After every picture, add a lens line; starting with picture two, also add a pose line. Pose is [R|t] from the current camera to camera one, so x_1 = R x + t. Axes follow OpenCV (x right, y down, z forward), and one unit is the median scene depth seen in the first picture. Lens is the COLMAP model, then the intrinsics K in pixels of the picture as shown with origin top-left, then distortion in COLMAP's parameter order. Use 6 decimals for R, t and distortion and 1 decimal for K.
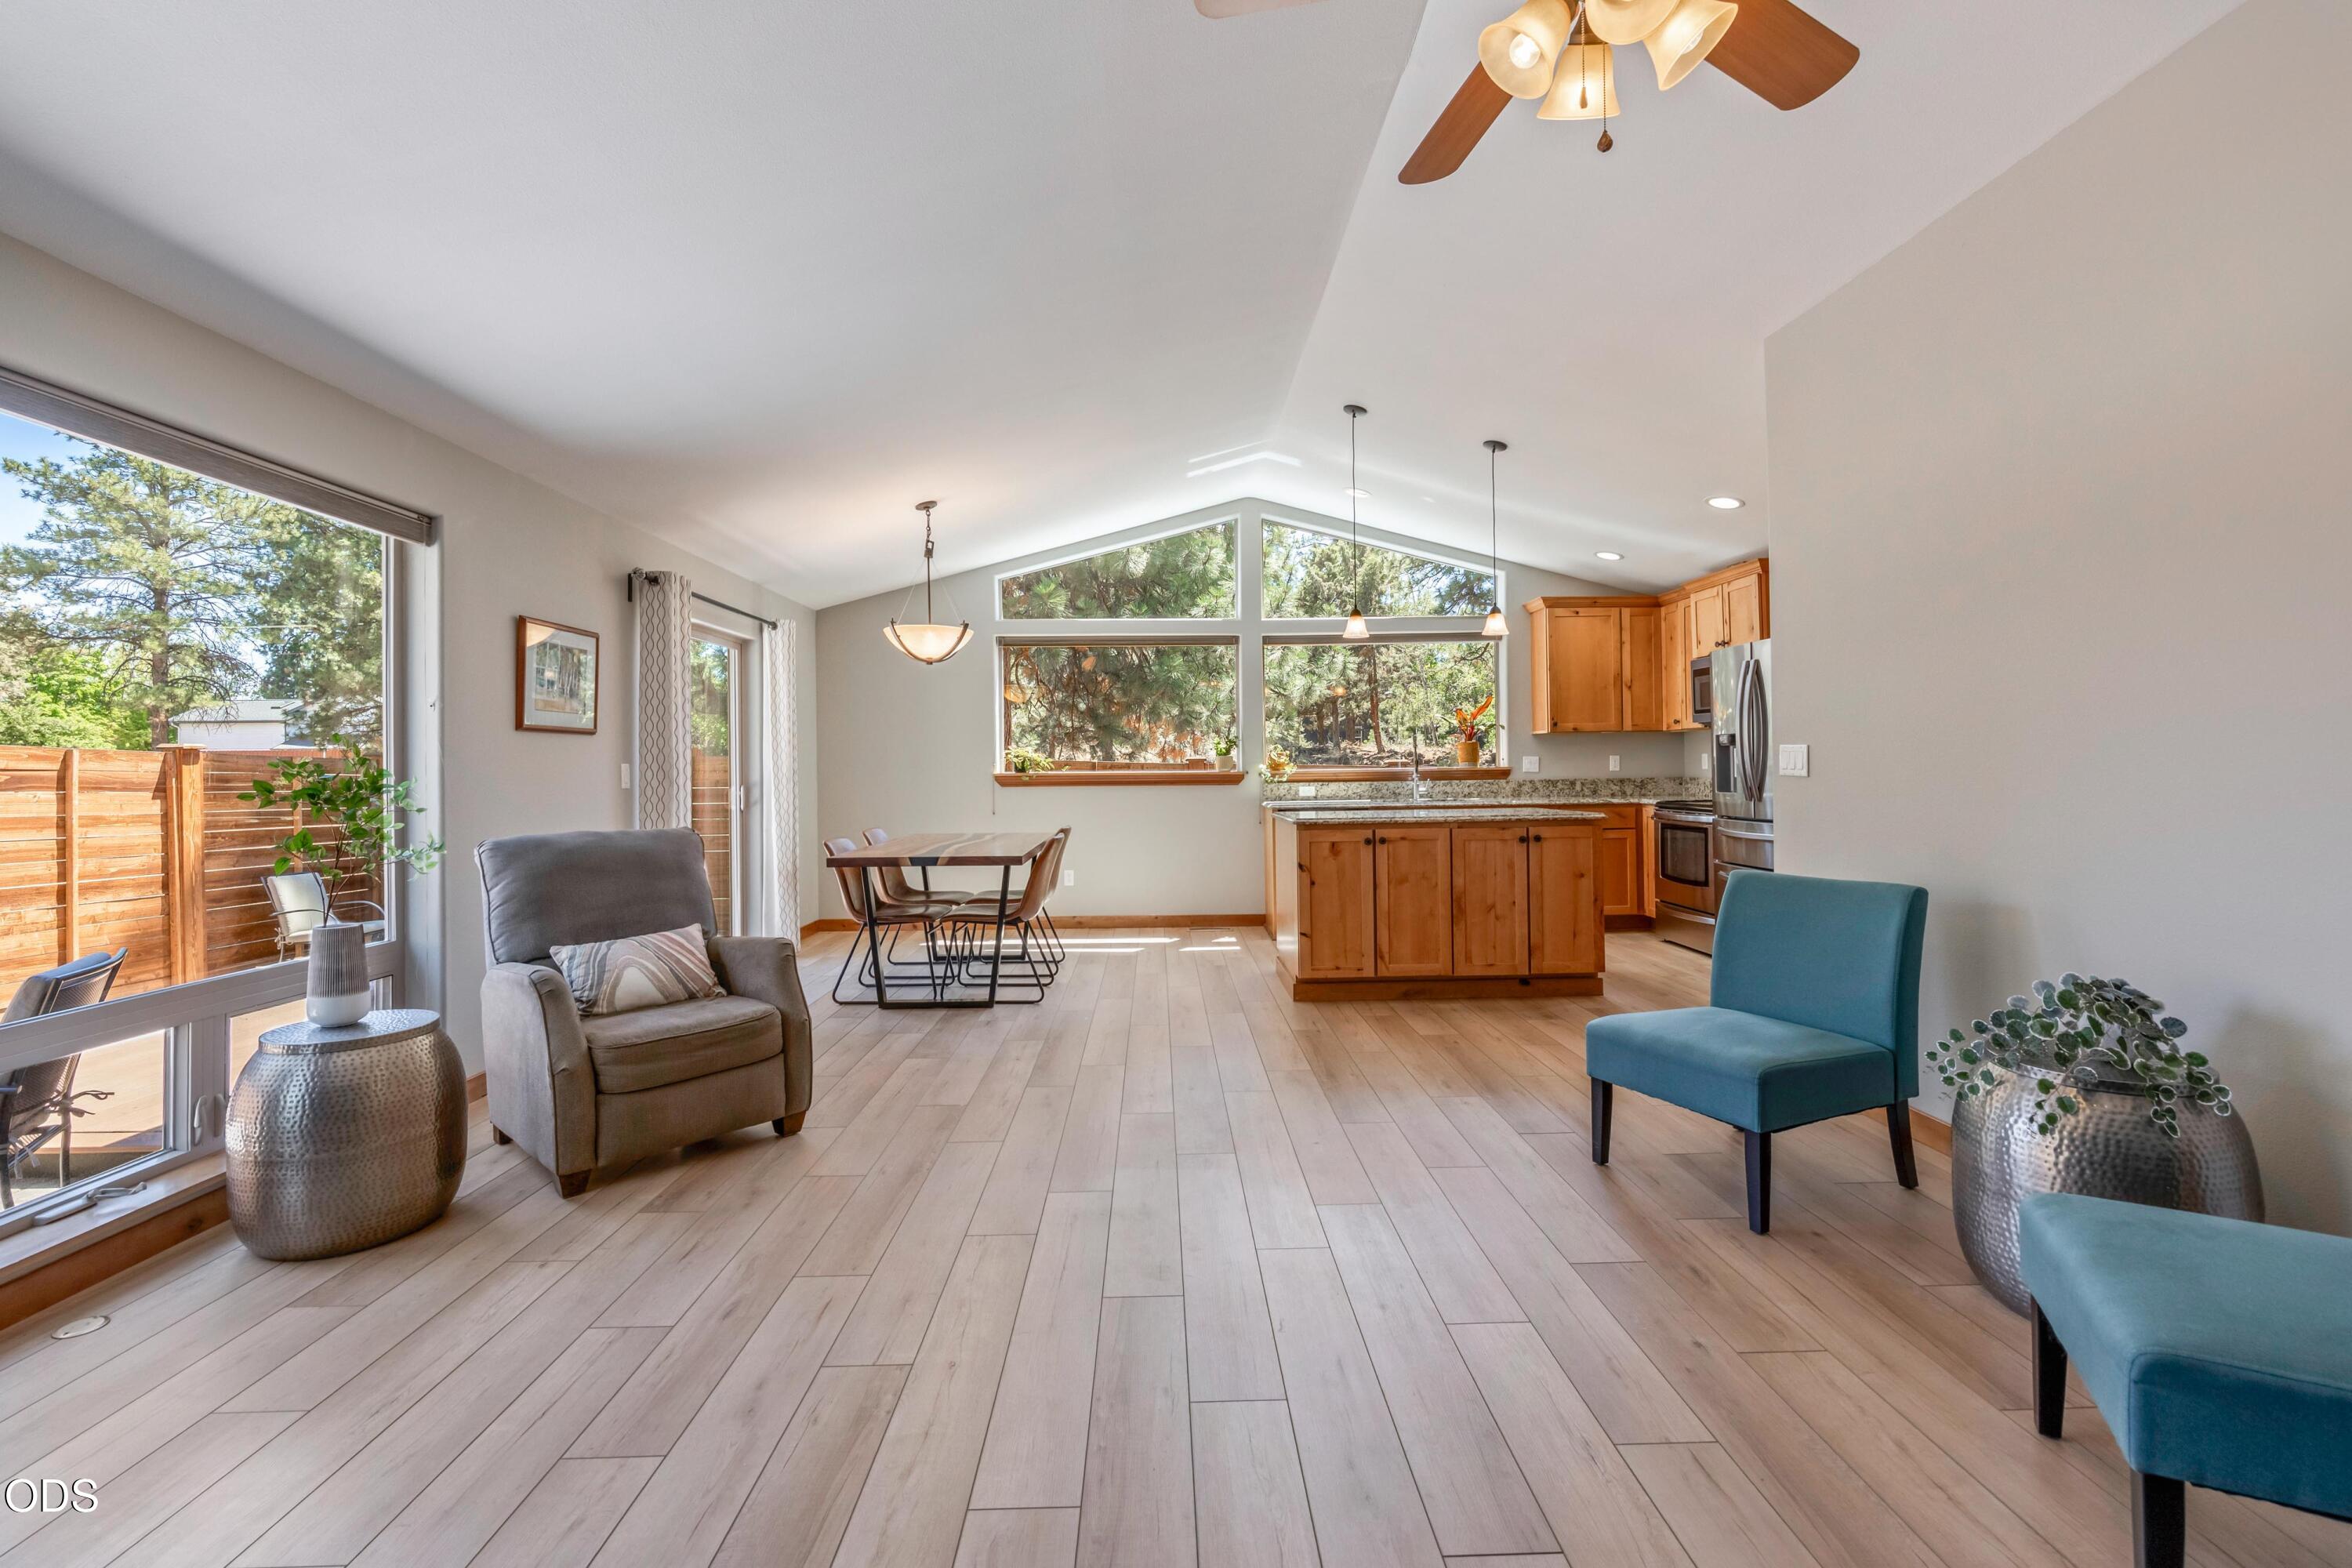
lens RADIAL K [[1032.4, 0, 1175.0], [0, 1032.4, 765.8], [0, 0, 1]] dist [0.004536, 0.000770]
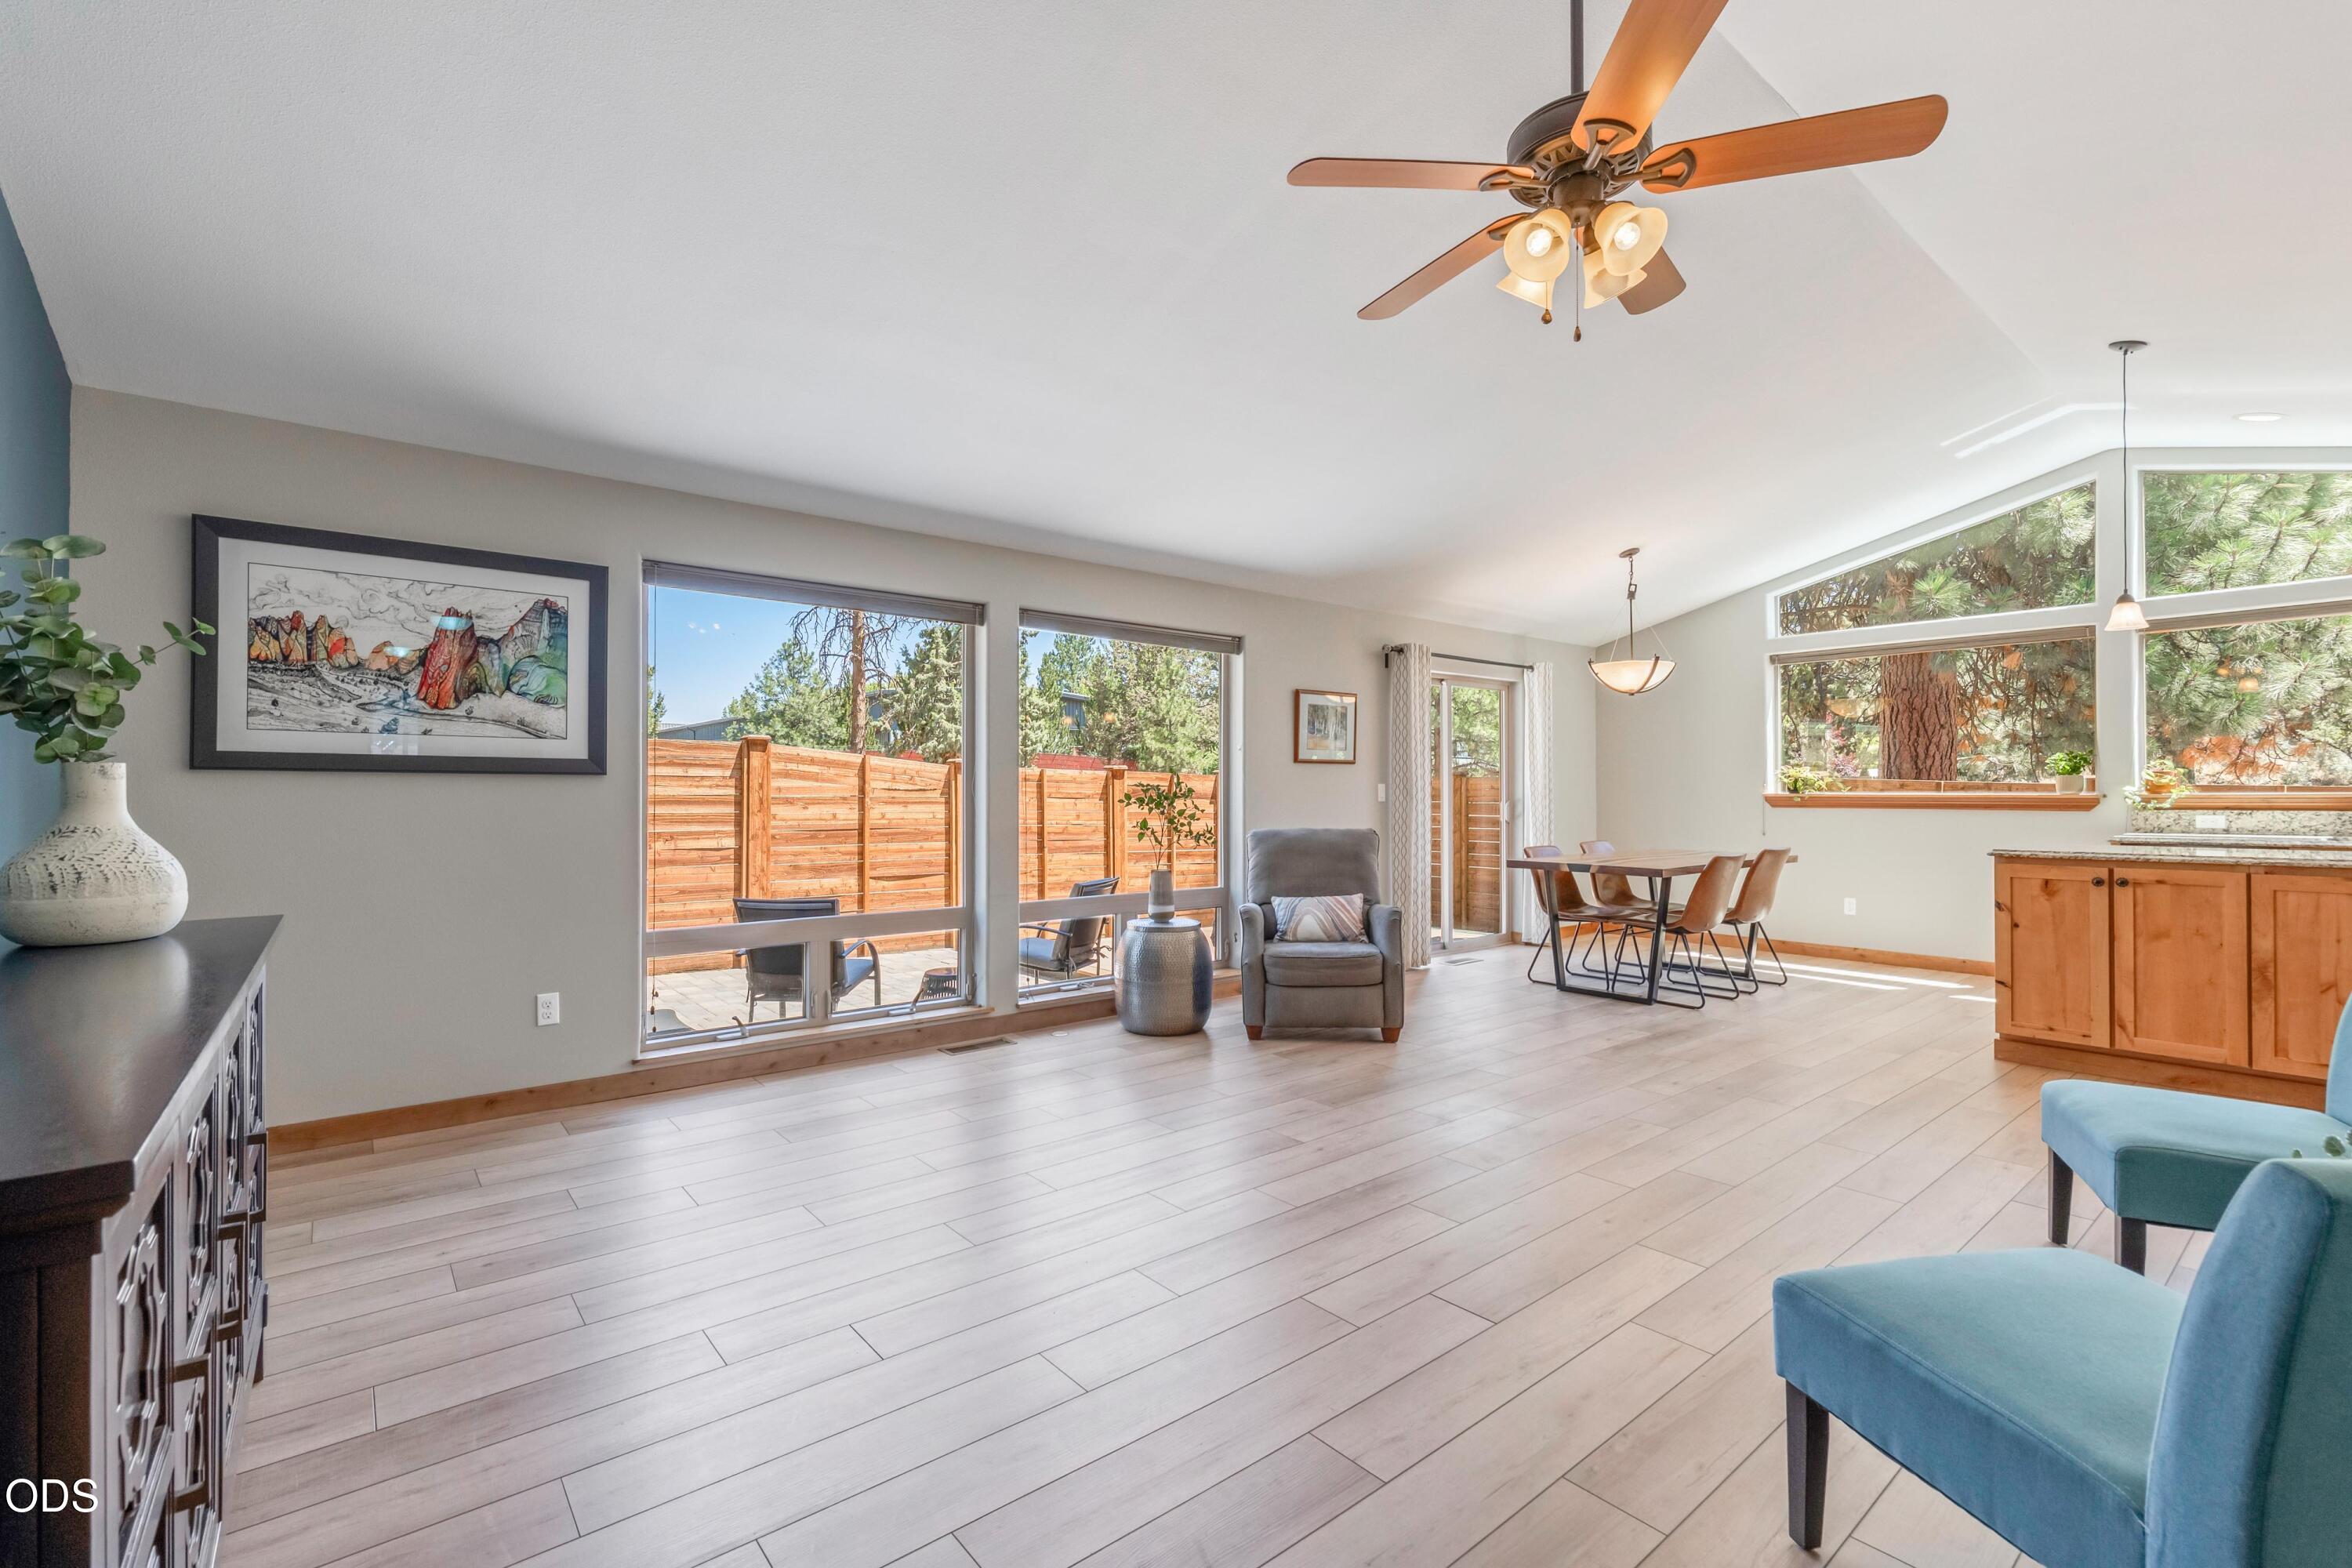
lens RADIAL K [[1032.4, 0, 1179.7], [0, 1032.4, 788.0], [0, 0, 1]] dist [0.004536, 0.000770]
pose [[0.621037, 0.006693, -0.783753, 0.369915], [-0.002847, 0.999976, 0.006284, -0.004171], [0.783776, -0.001671, 0.621041, -0.081239]]
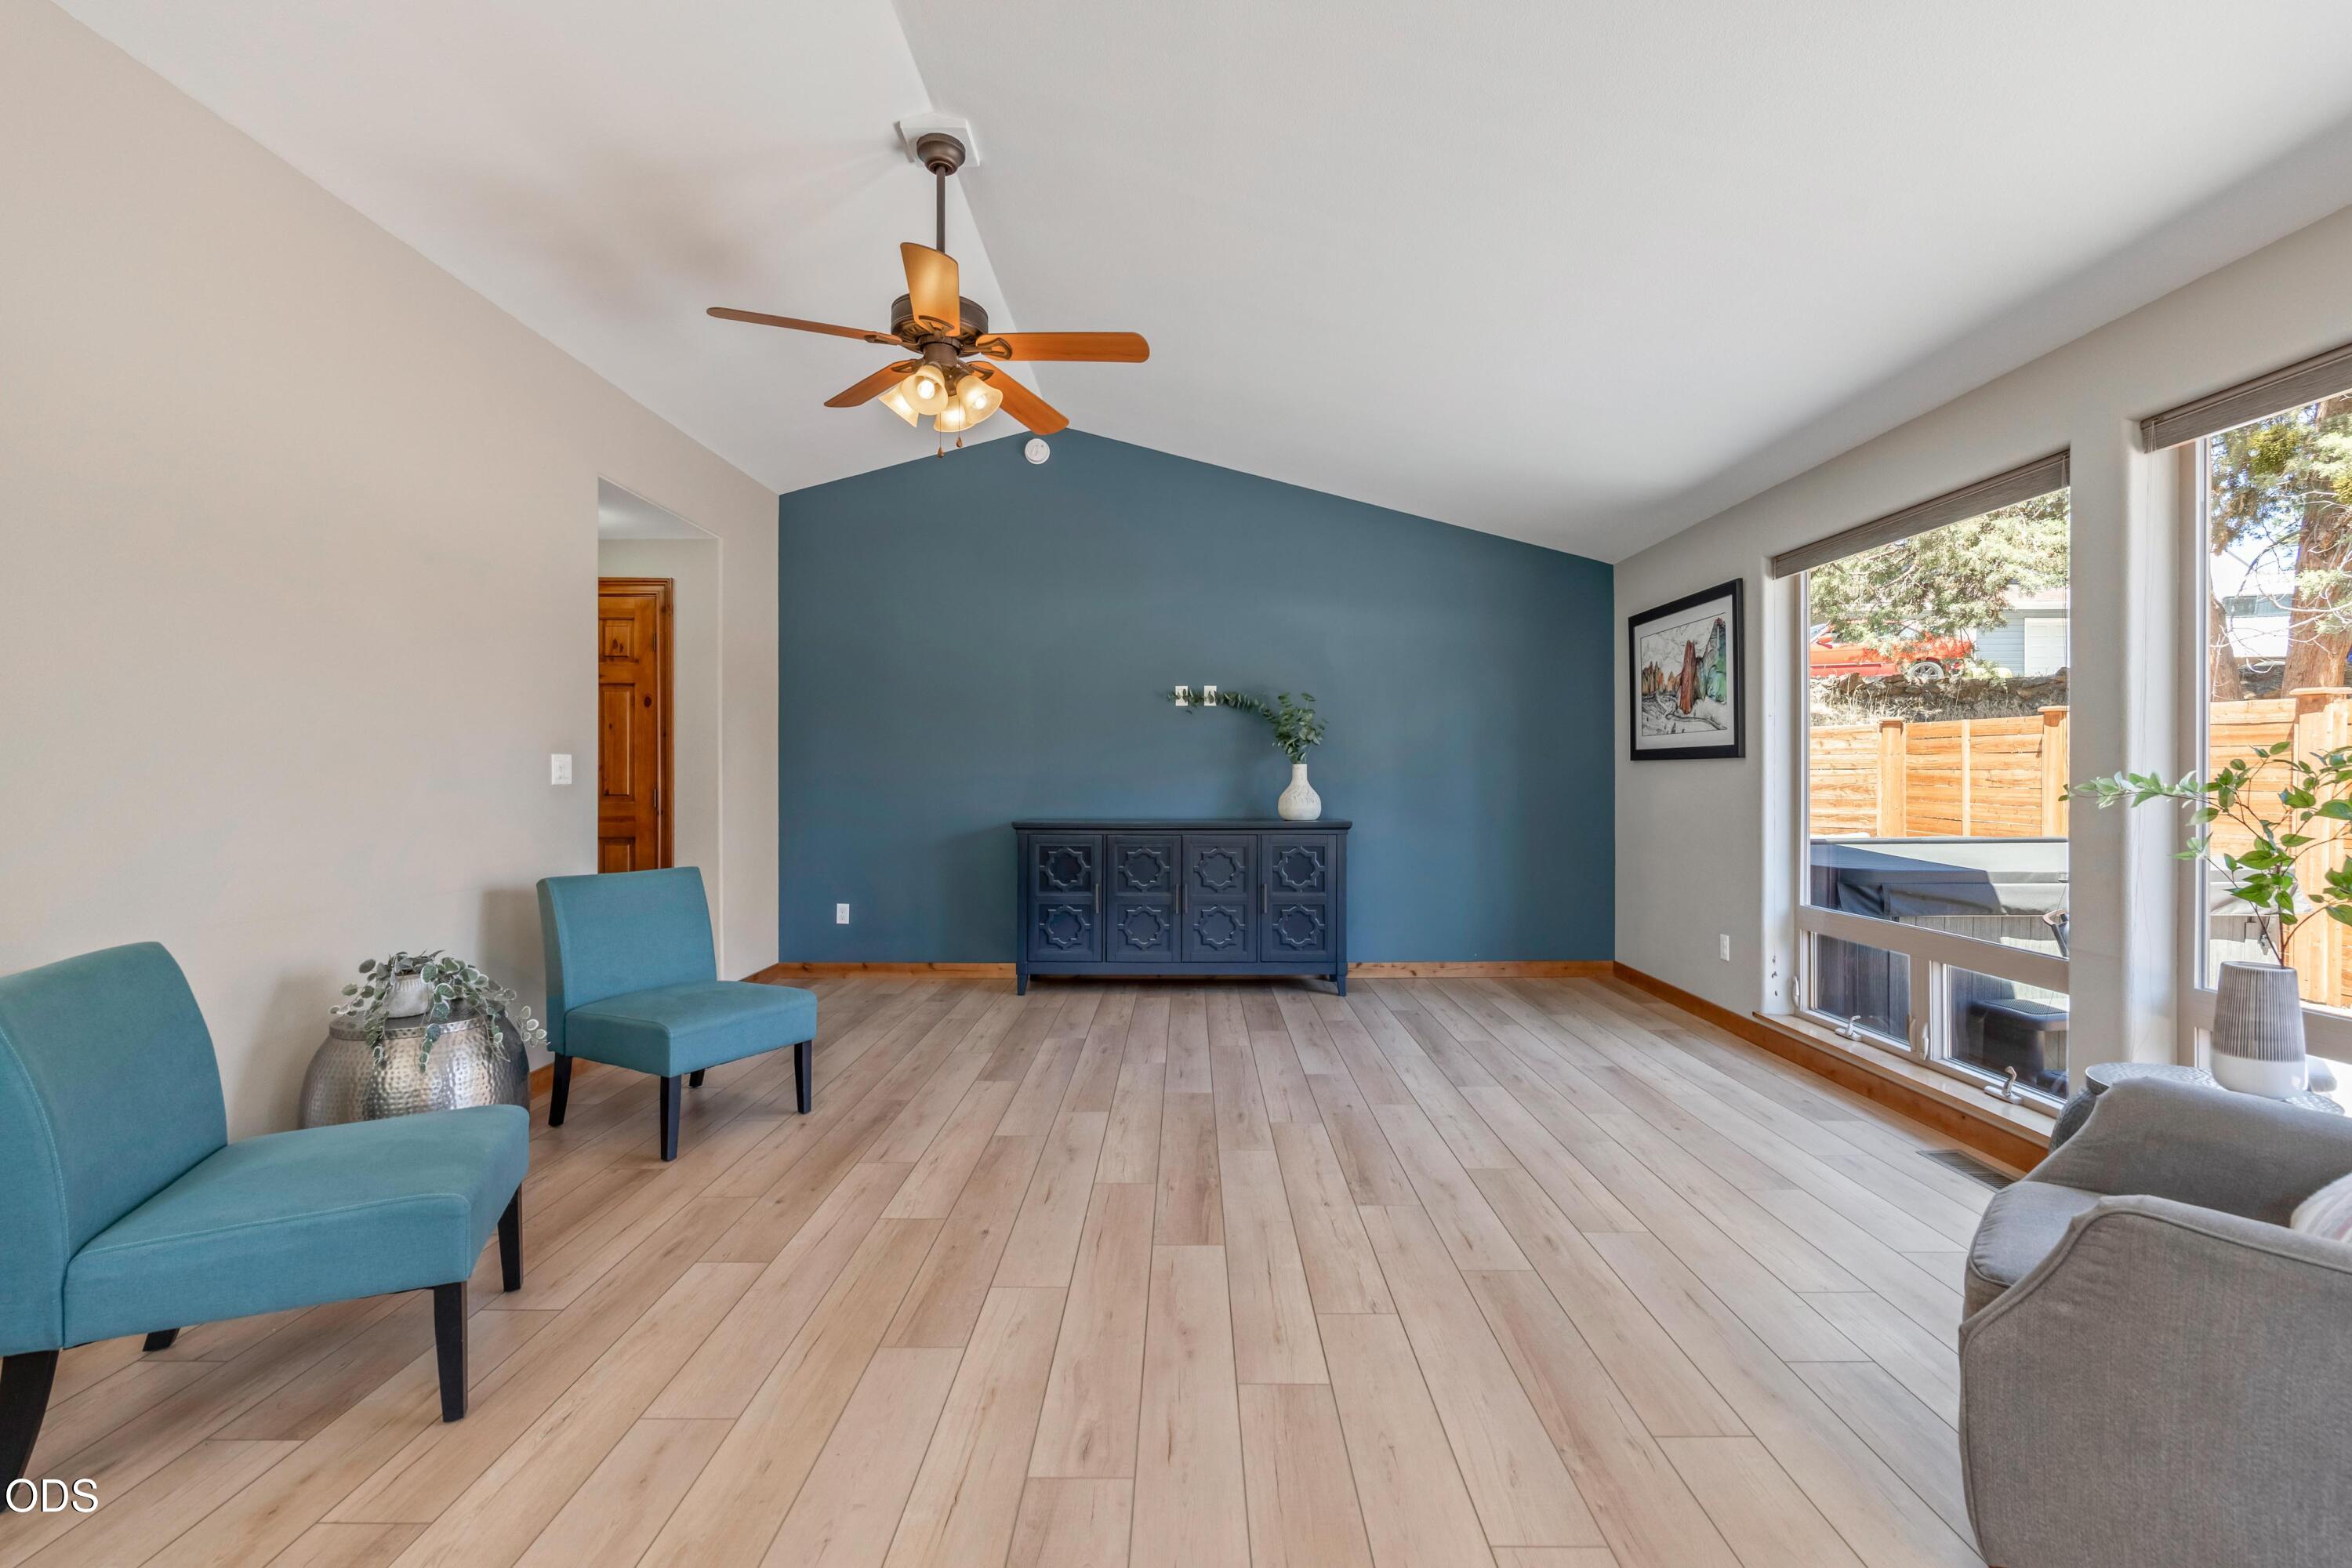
lens RADIAL K [[1032.4, 0, 1195.9], [0, 1032.4, 774.6], [0, 0, 1]] dist [0.004536, 0.000770]
pose [[-0.999864, 0.009739, 0.013287, -0.025208], [0.009714, 0.999951, -0.001965, 0.003365], [-0.013306, -0.001836, -0.999910, 0.933851]]
